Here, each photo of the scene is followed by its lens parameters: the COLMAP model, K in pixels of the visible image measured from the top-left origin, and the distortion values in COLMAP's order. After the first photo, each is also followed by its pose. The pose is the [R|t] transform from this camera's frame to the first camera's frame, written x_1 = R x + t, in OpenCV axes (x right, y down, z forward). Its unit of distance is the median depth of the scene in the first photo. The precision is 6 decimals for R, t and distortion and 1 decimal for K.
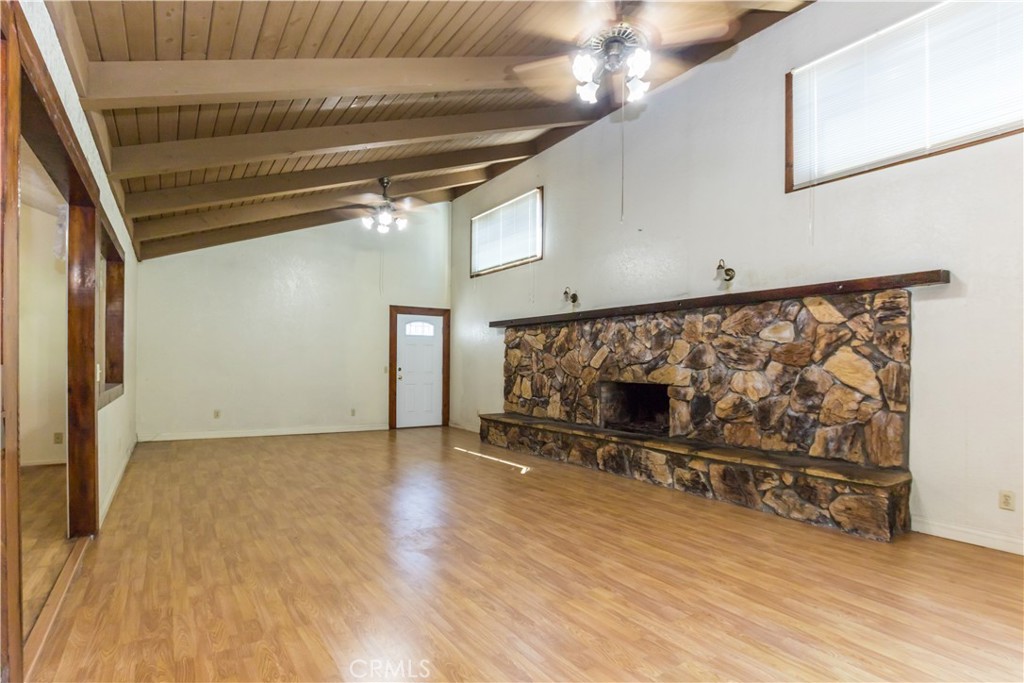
lens RADIAL K [[498.0, 0, 480.4], [0, 498.0, 365.8], [0, 0, 1]] dist [-0.022550, 0.000251]
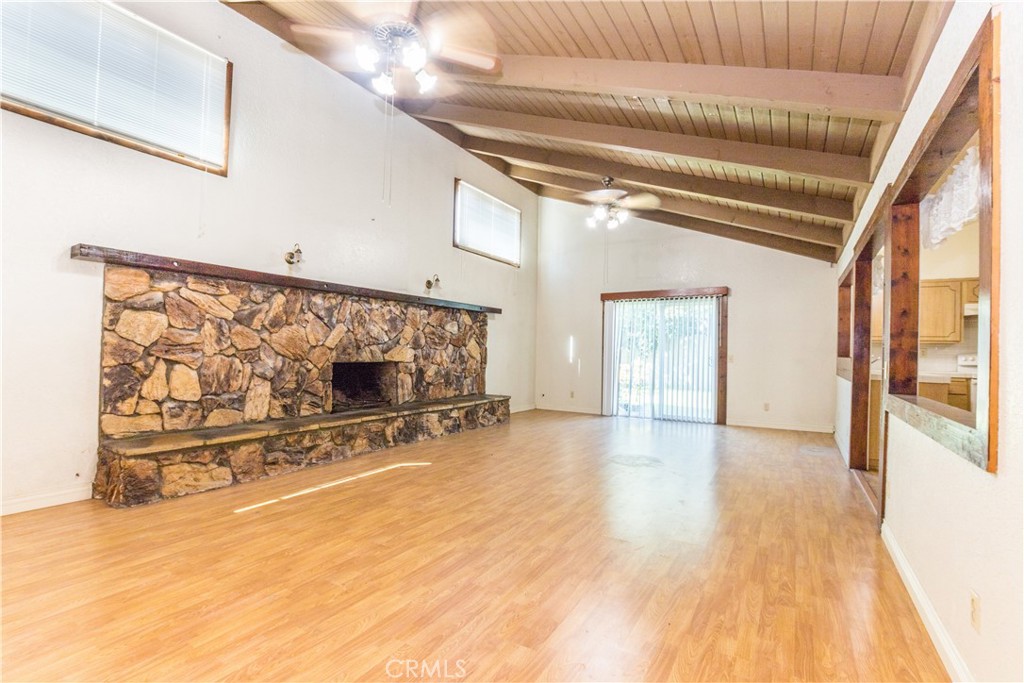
lens RADIAL K [[475.3, 0, 506.4], [0, 475.3, 343.5], [0, 0, 1]] dist [-0.037072, 0.005586]
pose [[-0.443607, -0.007560, 0.896190, -0.842539], [-0.021101, 0.999775, -0.002011, -0.010839], [-0.895973, -0.019803, -0.443666, 1.379873]]
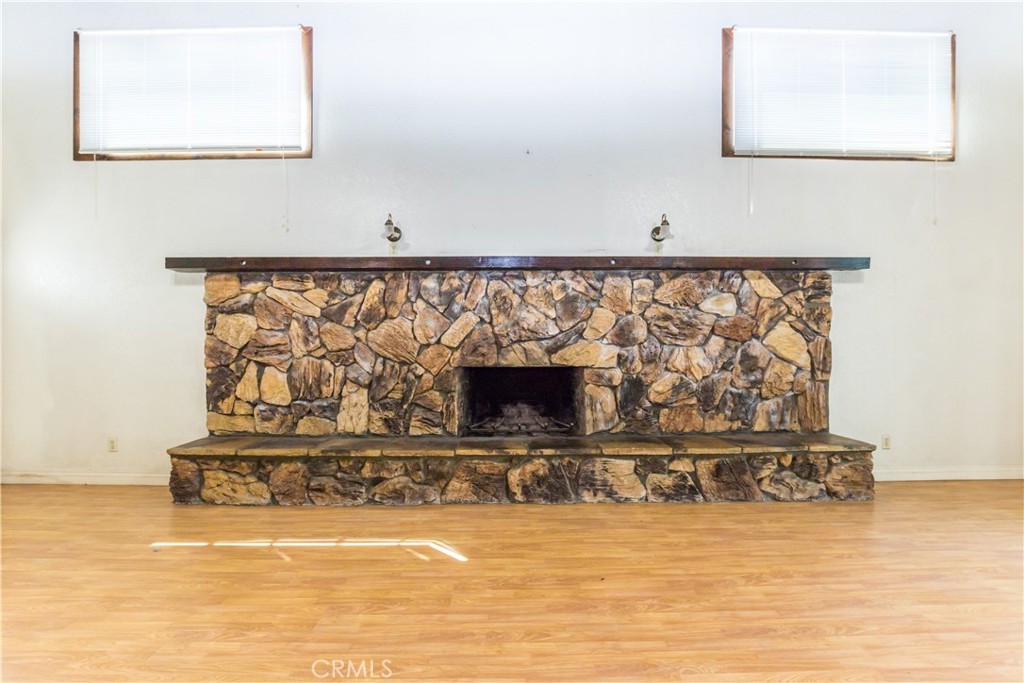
lens RADIAL K [[475.3, 0, 507.0], [0, 475.3, 356.0], [0, 0, 1]] dist [-0.037072, 0.005586]
pose [[0.528575, -0.032624, 0.848260, -0.323805], [0.010530, 0.999436, 0.031877, -0.003159], [-0.848821, -0.007917, 0.528621, 0.770054]]
